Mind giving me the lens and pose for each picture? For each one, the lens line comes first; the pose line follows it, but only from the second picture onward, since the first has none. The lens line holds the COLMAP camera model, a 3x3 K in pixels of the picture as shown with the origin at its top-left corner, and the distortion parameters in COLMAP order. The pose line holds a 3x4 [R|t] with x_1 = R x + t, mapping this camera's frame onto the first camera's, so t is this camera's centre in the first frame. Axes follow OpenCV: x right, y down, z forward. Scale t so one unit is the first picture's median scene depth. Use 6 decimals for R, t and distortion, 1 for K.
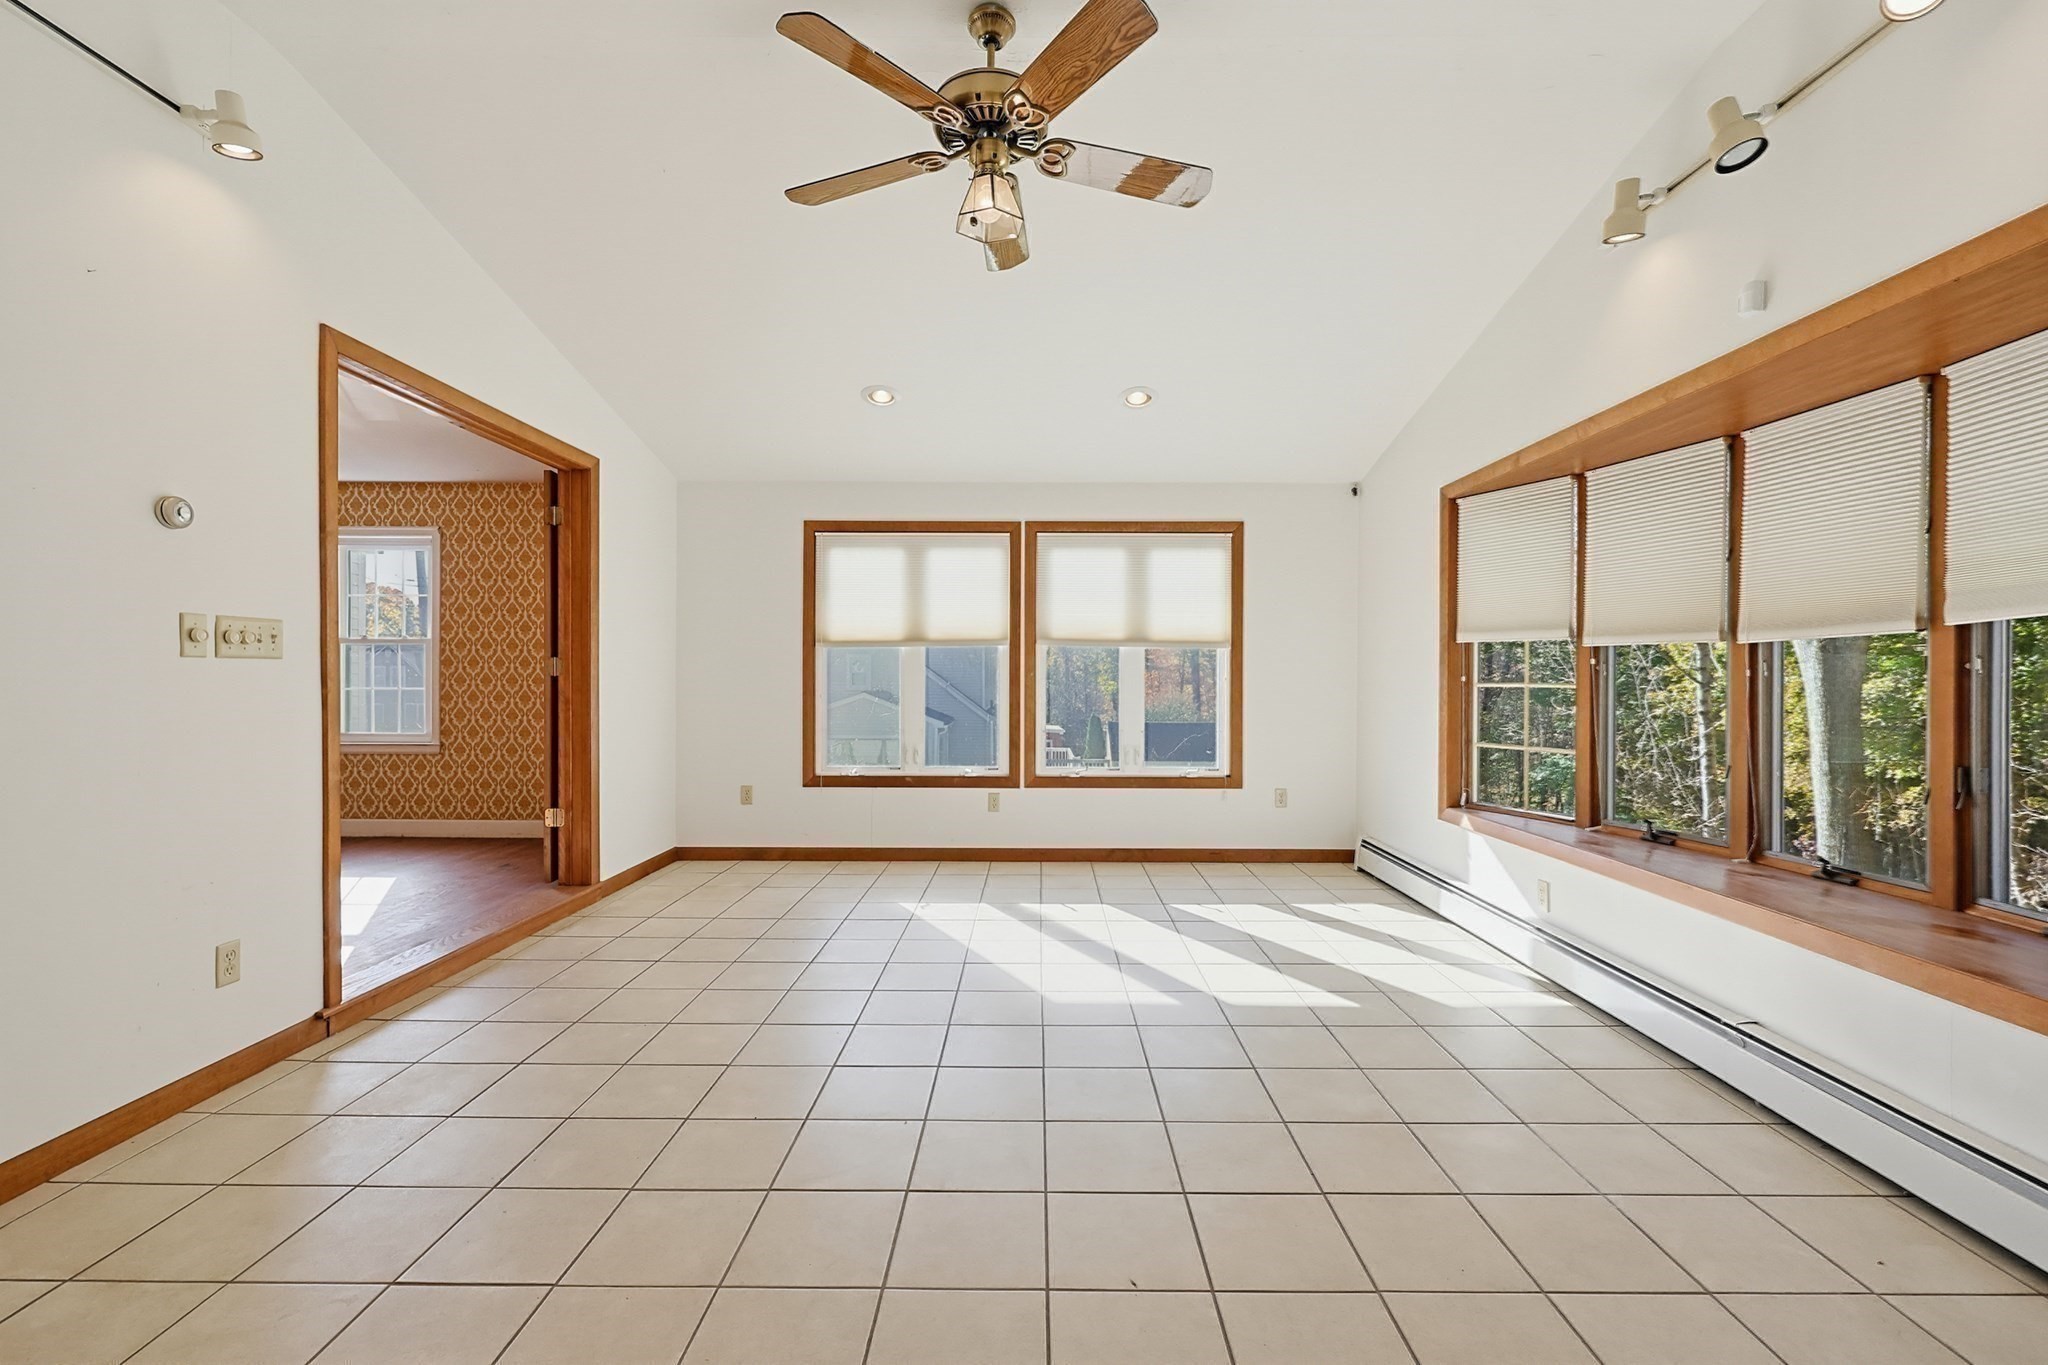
lens RADIAL K [[882.4, 0, 1024.9], [0, 882.4, 684.3], [0, 0, 1]] dist [-0.001618, 0.000656]
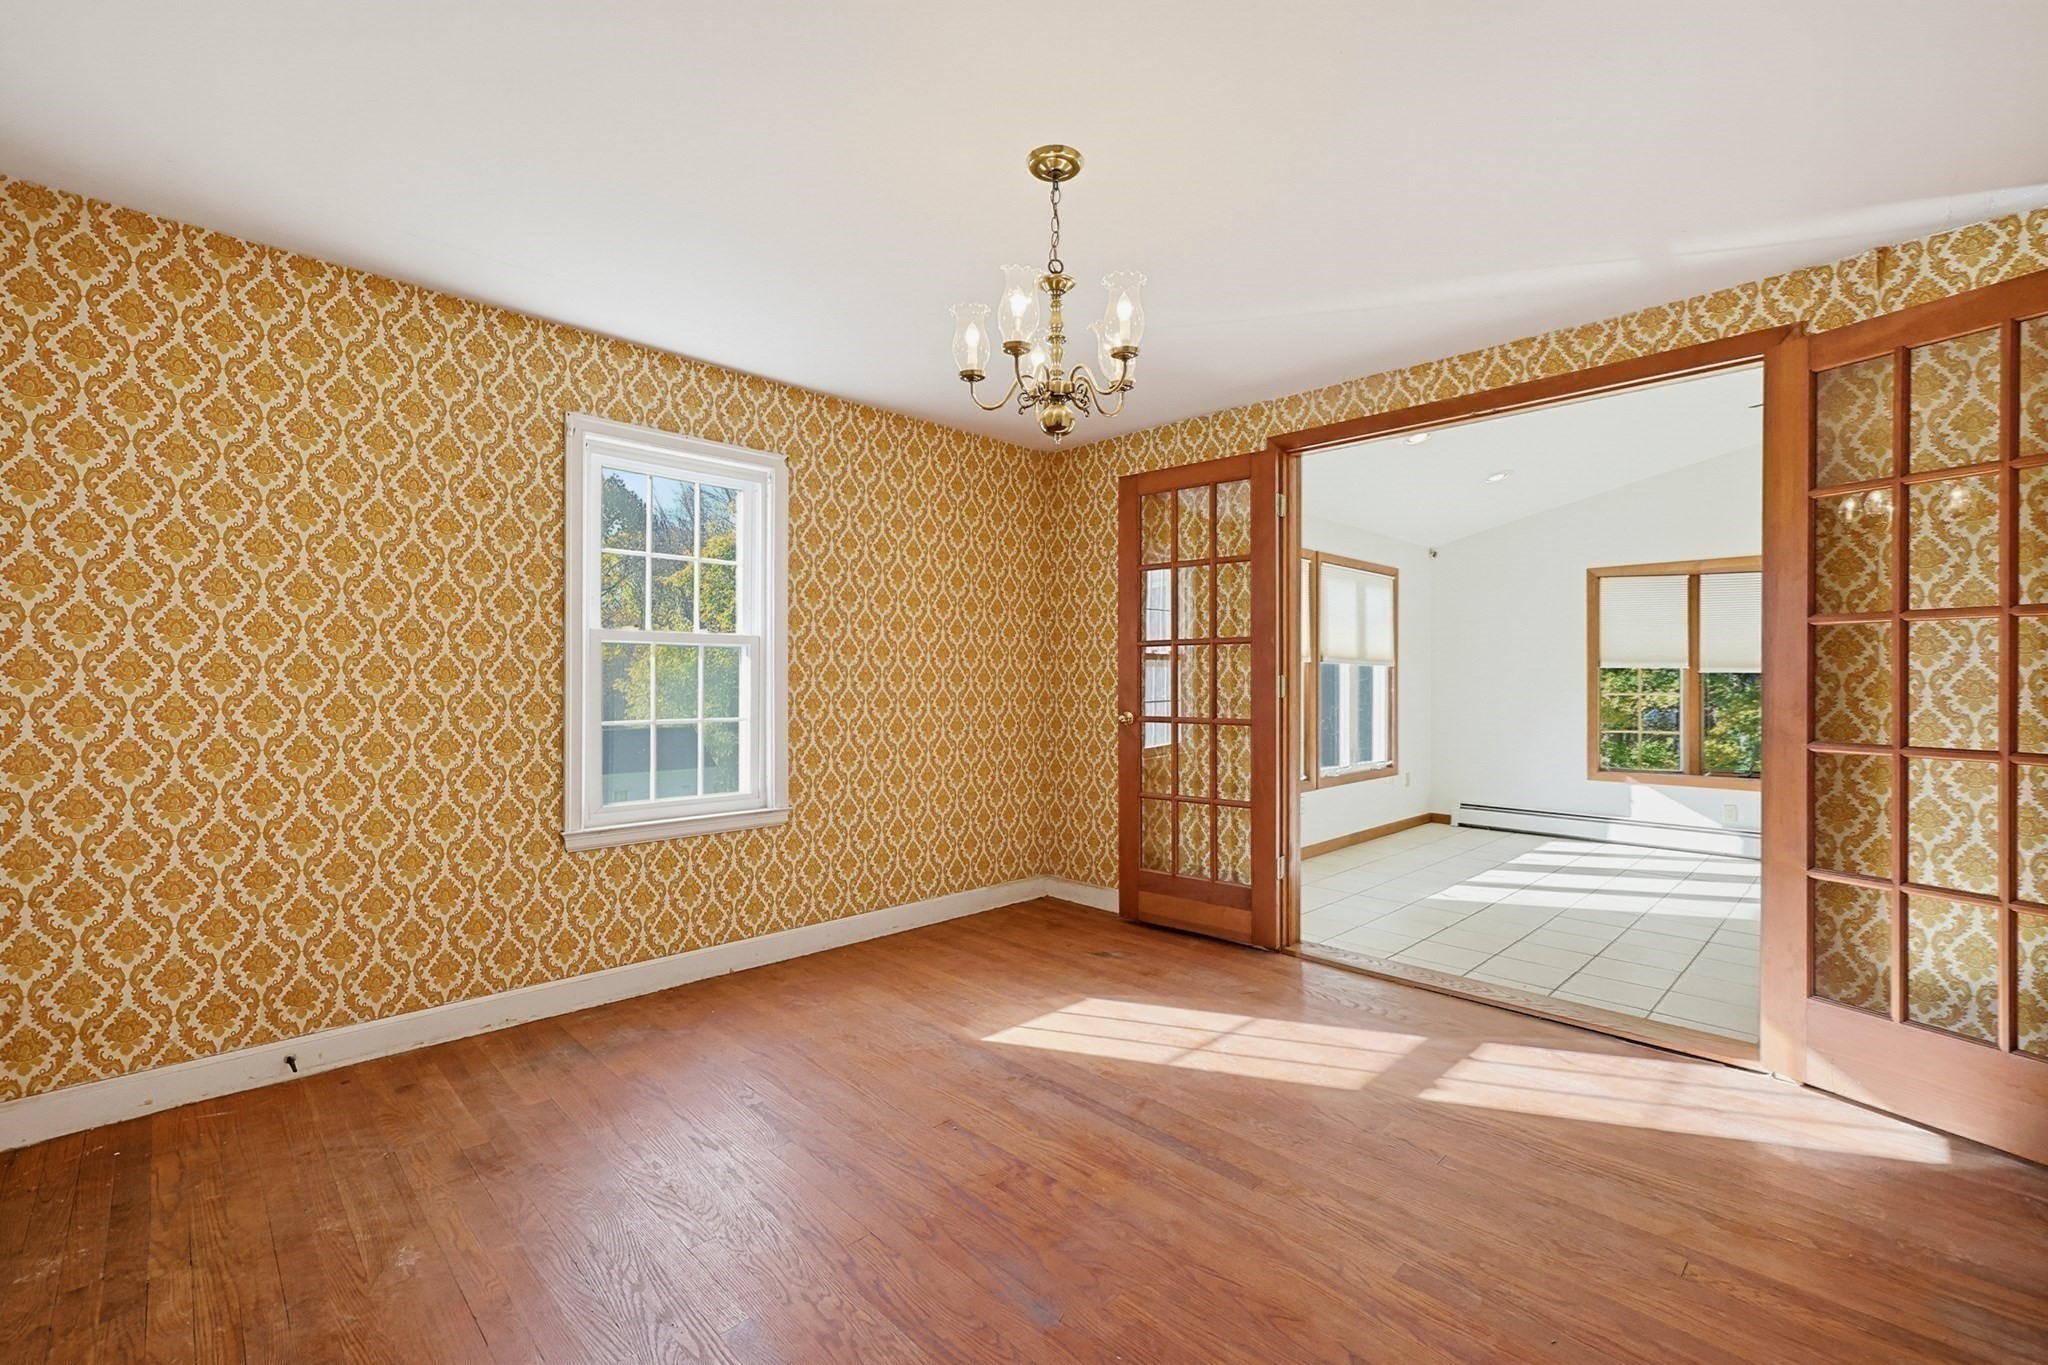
lens RADIAL K [[882.4, 0, 1024.3], [0, 882.4, 677.1], [0, 0, 1]] dist [-0.001618, 0.000656]
pose [[0.703562, 0.000576, 0.710634, -1.053105], [0.006253, 0.999956, -0.007001, -0.019547], [-0.710607, 0.009369, 0.703527, 0.478583]]
